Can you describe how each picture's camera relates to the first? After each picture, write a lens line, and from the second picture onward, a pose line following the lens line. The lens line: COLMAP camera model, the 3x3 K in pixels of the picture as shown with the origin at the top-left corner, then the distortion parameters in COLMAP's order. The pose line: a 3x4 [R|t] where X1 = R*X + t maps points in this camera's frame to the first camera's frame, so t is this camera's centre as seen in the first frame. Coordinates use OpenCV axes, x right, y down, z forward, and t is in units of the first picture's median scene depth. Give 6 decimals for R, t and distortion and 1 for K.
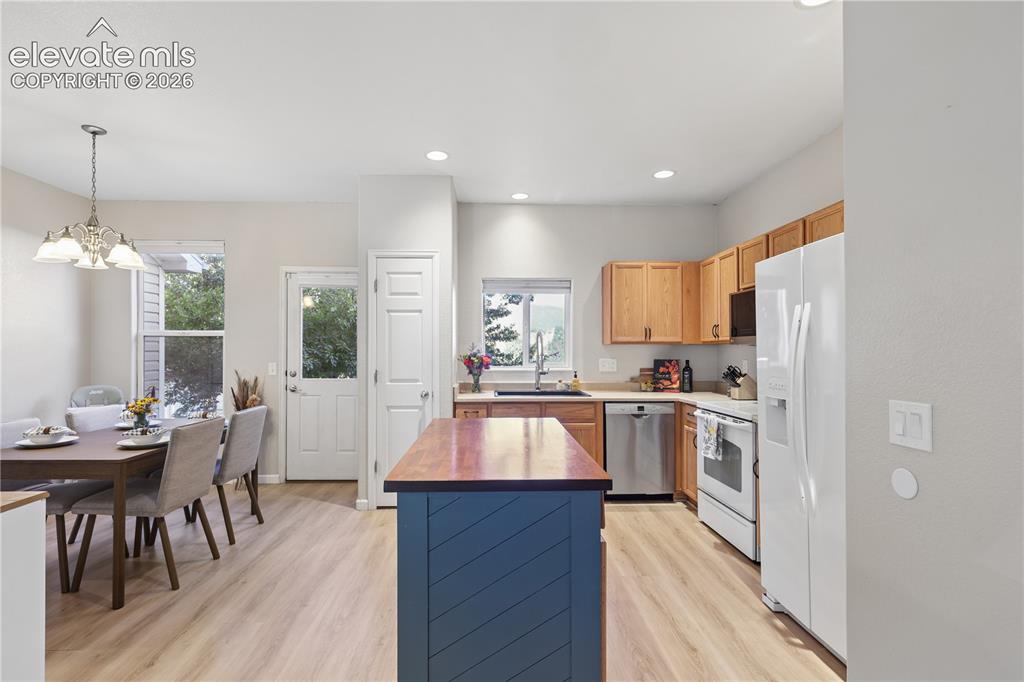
lens RADIAL K [[473.6, 0, 504.9], [0, 473.6, 345.7], [0, 0, 1]] dist [0.000231, 0.000789]
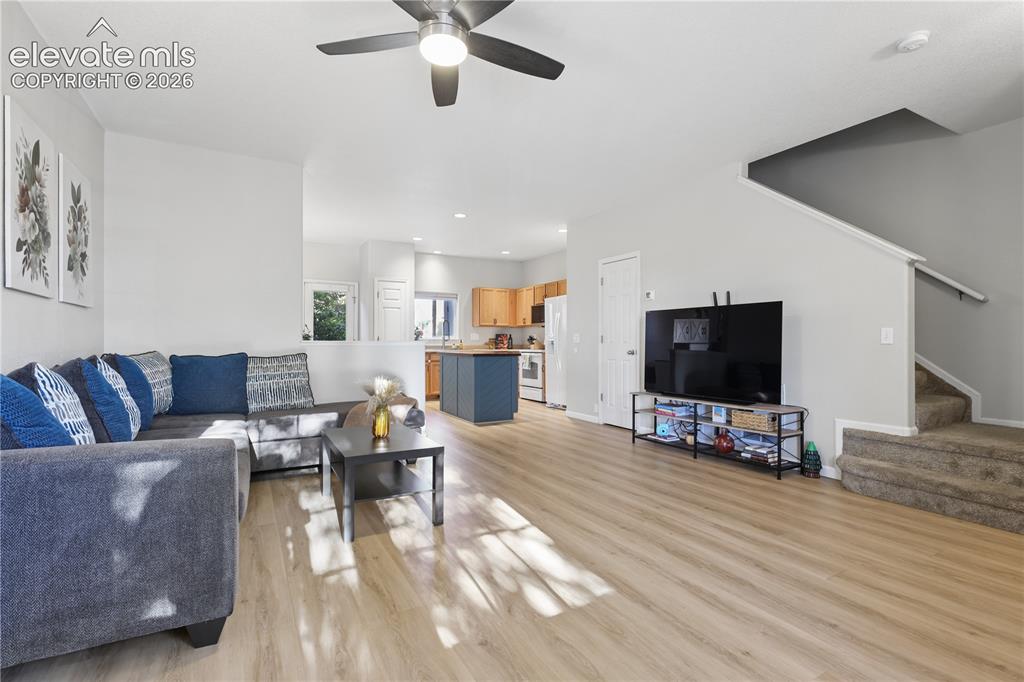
lens RADIAL K [[473.6, 0, 511.0], [0, 473.6, 343.6], [0, 0, 1]] dist [0.000231, 0.000789]
pose [[0.887011, -0.000313, 0.461748, -0.685748], [-0.005490, 0.999922, 0.011223, 0.054196], [-0.461716, -0.012490, 0.886940, -1.031678]]
